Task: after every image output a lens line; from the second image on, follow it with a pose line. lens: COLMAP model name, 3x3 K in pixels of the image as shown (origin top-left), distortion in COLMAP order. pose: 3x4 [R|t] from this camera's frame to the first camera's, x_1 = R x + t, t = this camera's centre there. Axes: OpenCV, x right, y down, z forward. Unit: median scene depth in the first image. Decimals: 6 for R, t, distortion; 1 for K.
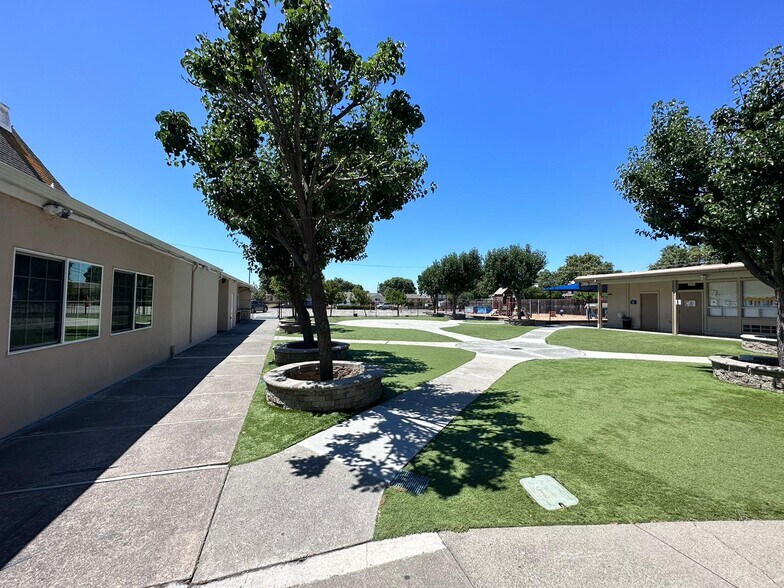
lens RADIAL K [[317.0, 0, 390.8], [0, 317.0, 294.7], [0, 0, 1]] dist [0.003366, 0.000463]
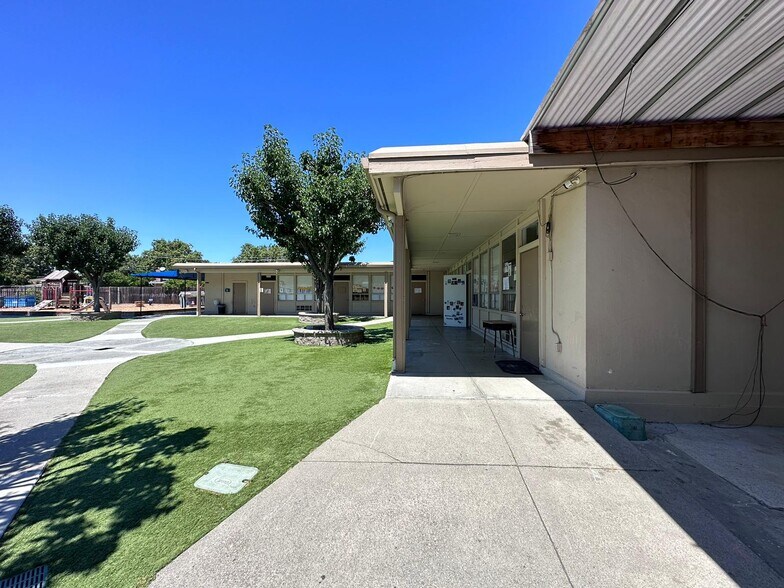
lens RADIAL K [[317.0, 0, 394.4], [0, 317.0, 295.8], [0, 0, 1]] dist [0.003366, 0.000463]
pose [[0.384598, -0.015213, 0.922959, -0.111744], [-0.021654, 0.999440, 0.025497, 0.006154], [-0.922830, -0.029792, 0.384053, 0.077783]]
